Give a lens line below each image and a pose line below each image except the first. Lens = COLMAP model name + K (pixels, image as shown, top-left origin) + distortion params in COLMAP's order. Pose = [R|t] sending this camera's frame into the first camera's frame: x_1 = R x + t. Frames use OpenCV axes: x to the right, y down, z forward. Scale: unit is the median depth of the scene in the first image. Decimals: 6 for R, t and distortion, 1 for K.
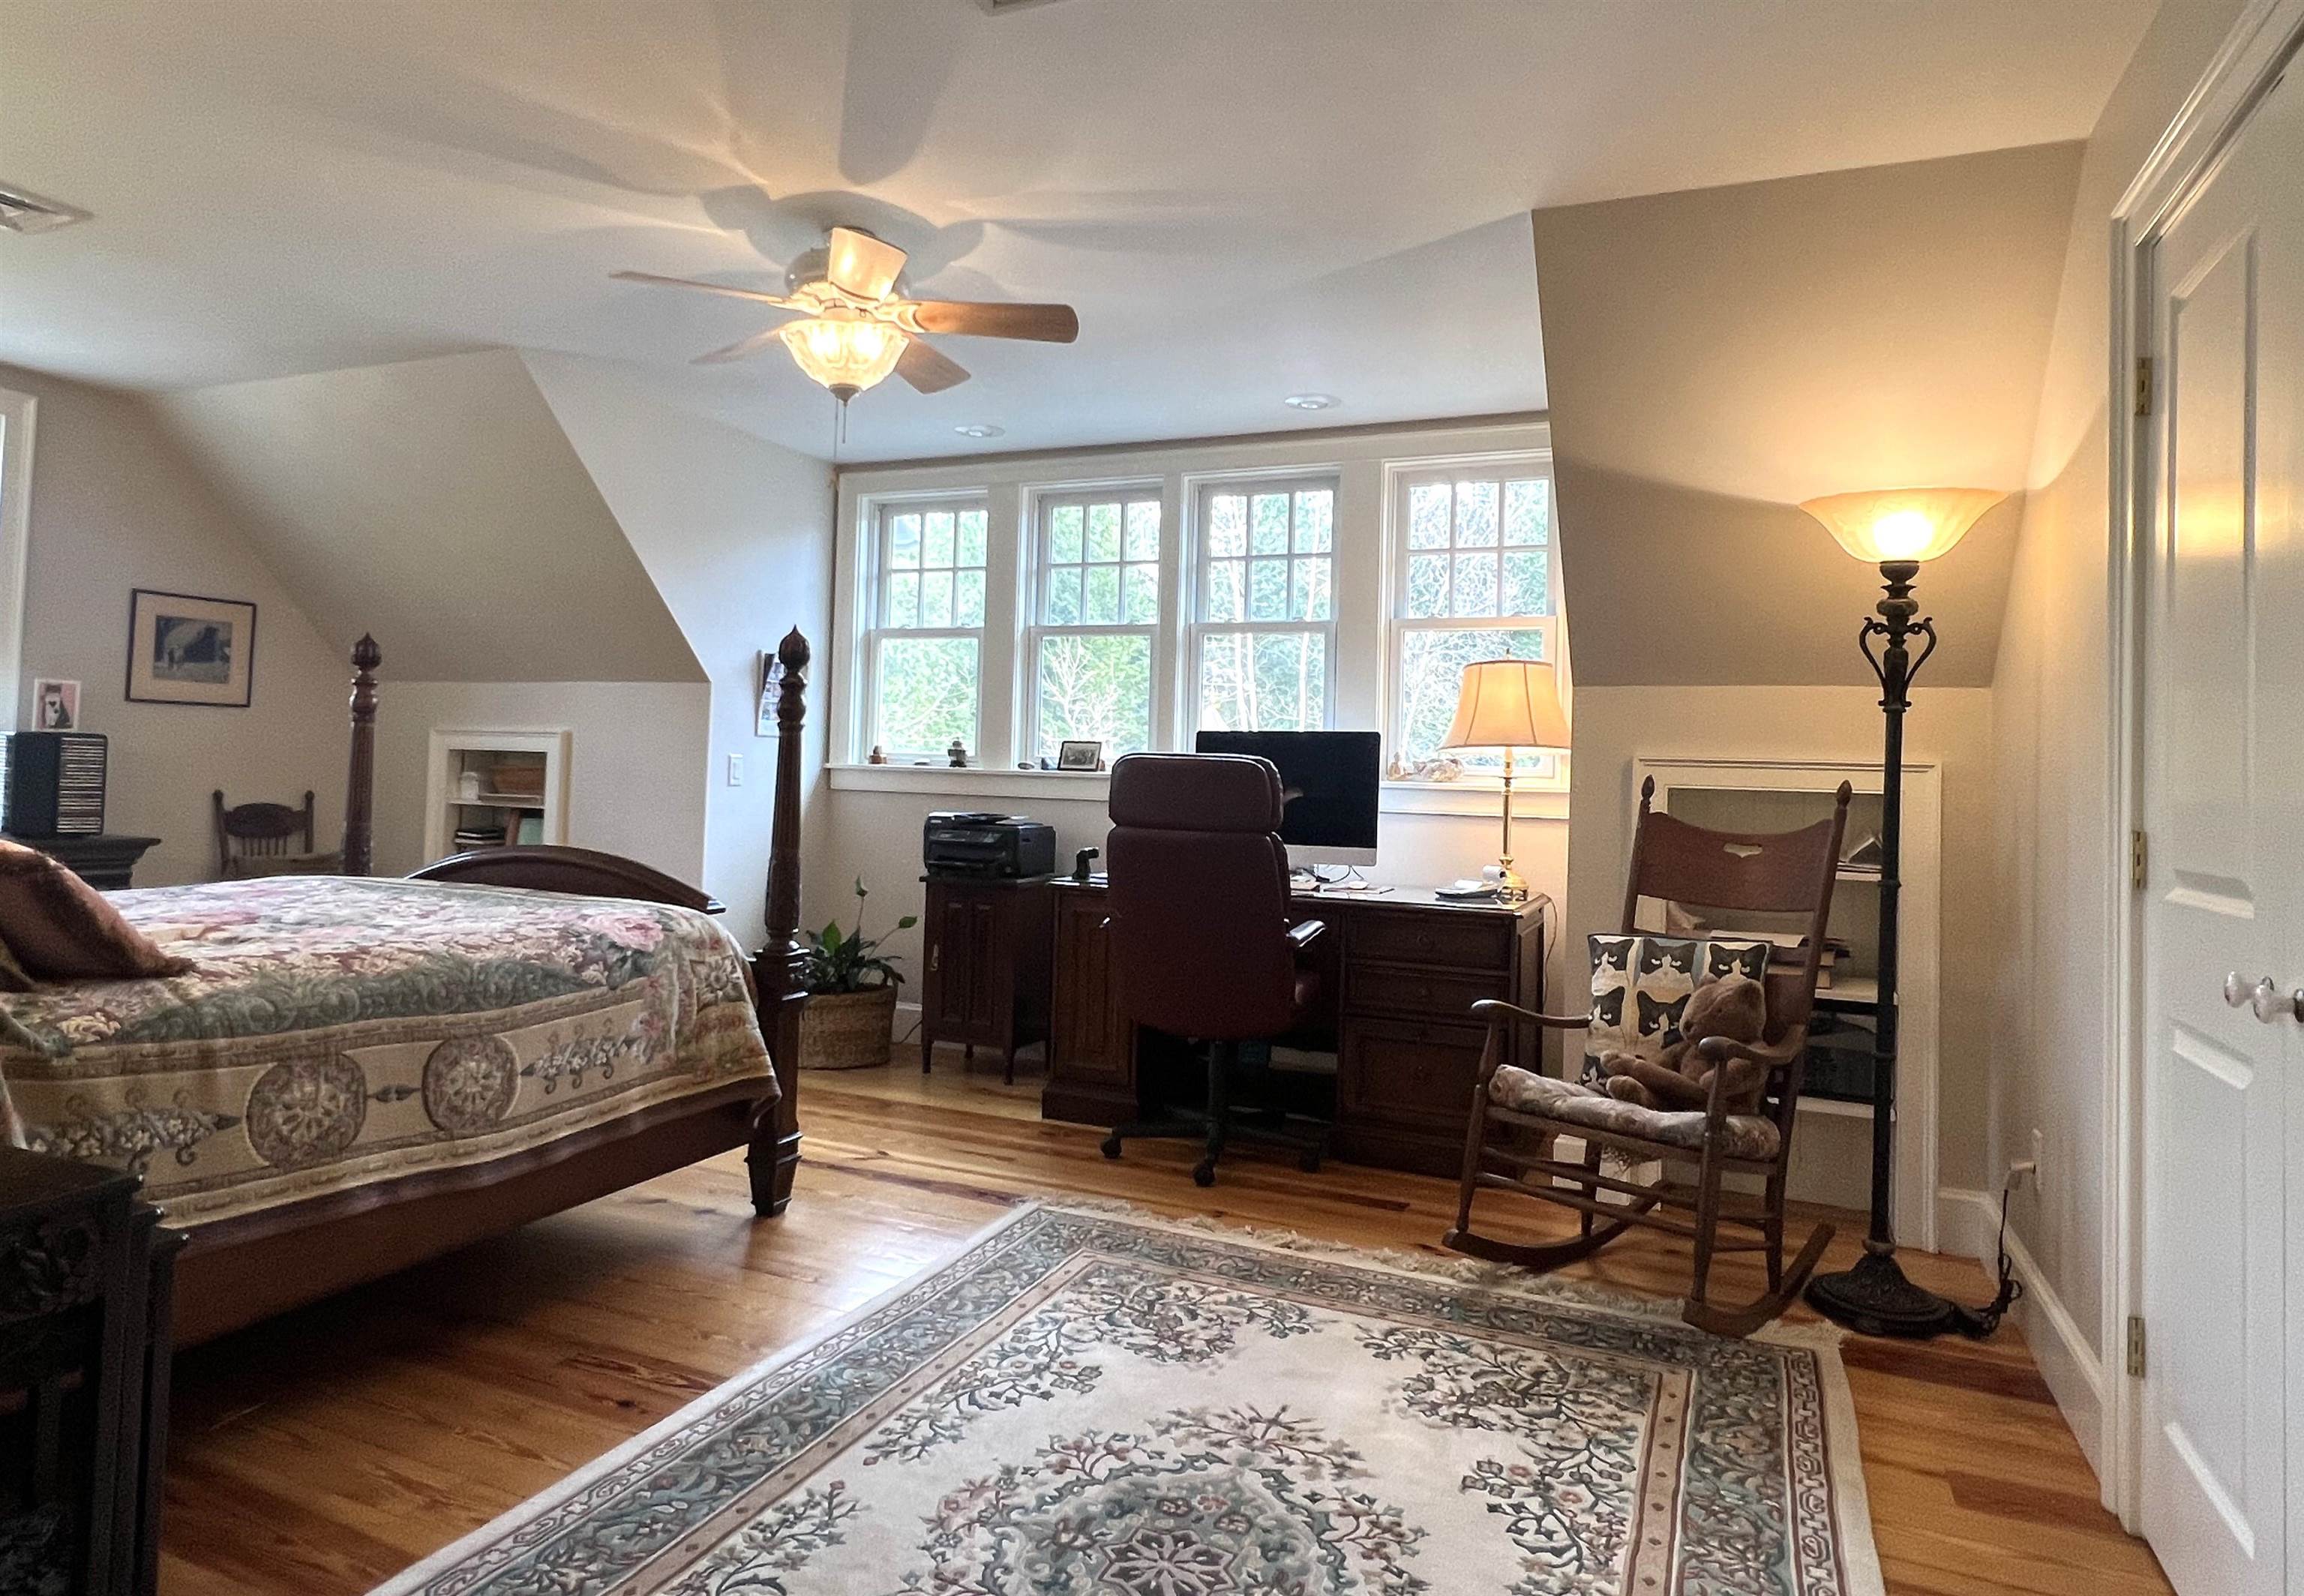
lens RADIAL K [[1375.6, 0, 1090.4], [0, 1375.6, 738.0], [0, 0, 1]] dist [0.004365, 0.001119]
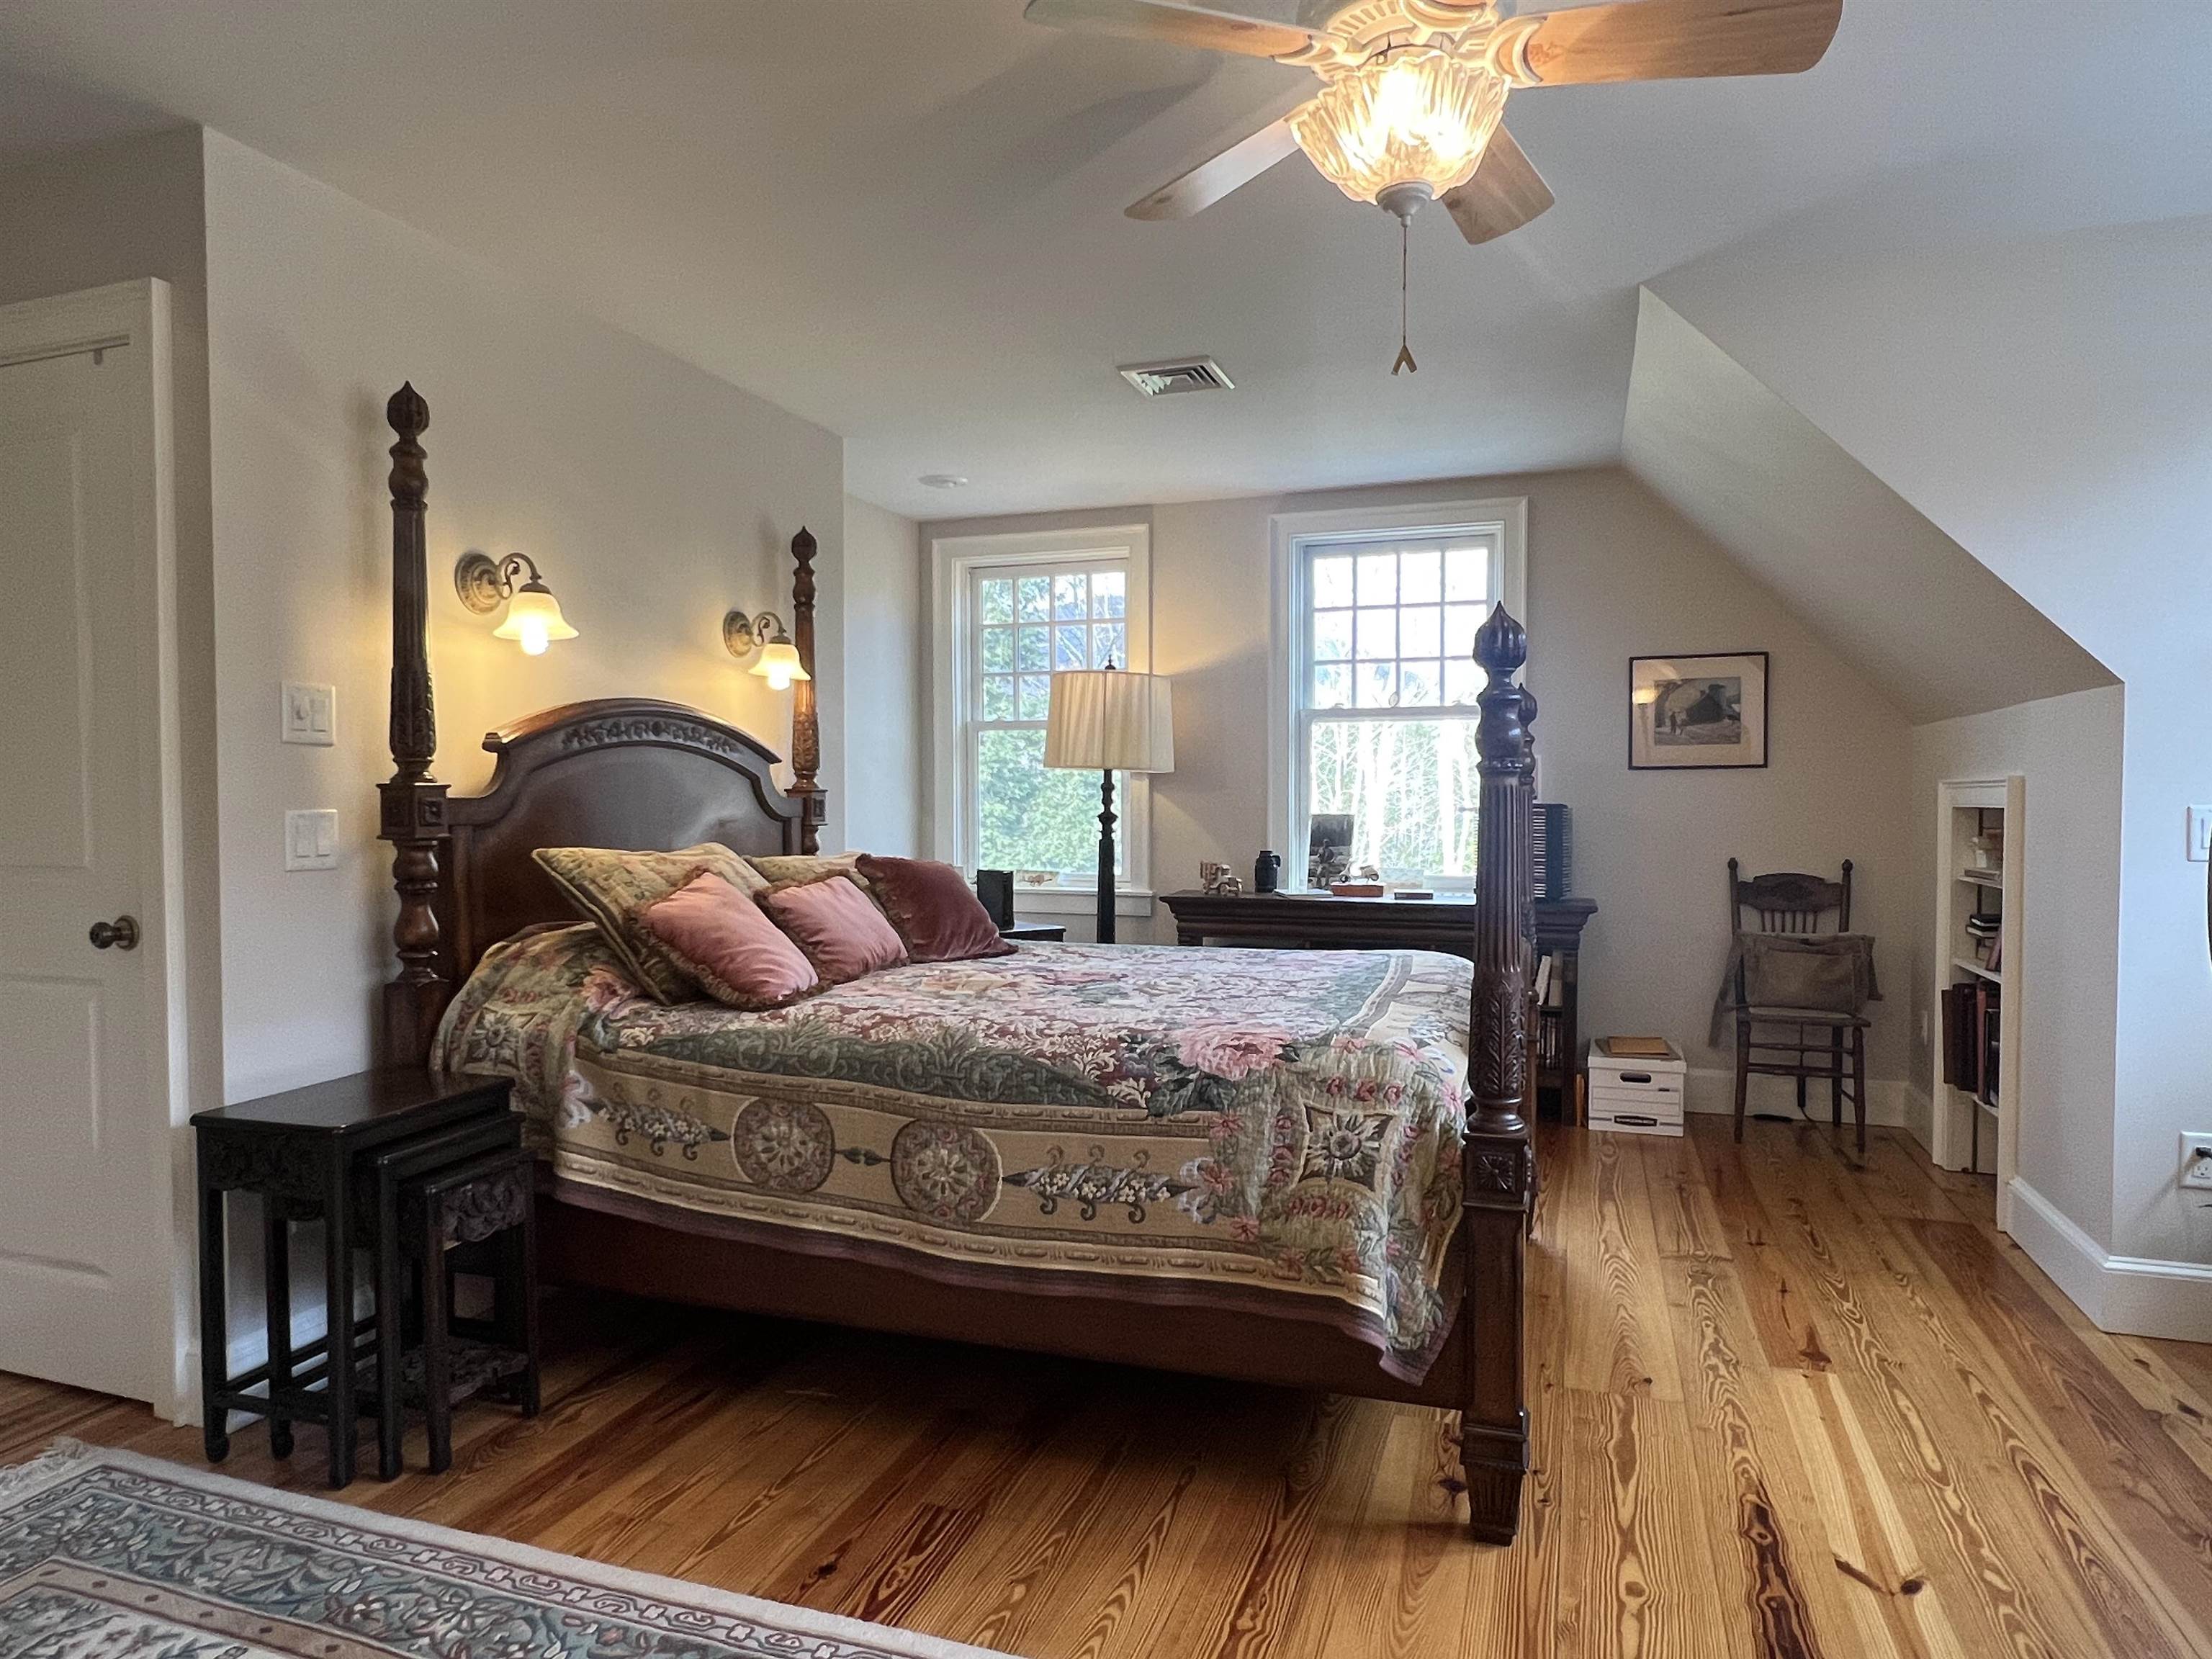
lens RADIAL K [[1344.2, 0, 1103.7], [0, 1344.2, 841.6], [0, 0, 1]] dist [-0.003150, -0.001486]
pose [[0.092059, -0.003151, -0.995749, 0.487684], [0.033760, 0.999430, -0.000041, 0.024997], [0.995181, -0.033613, 0.092113, 1.025454]]
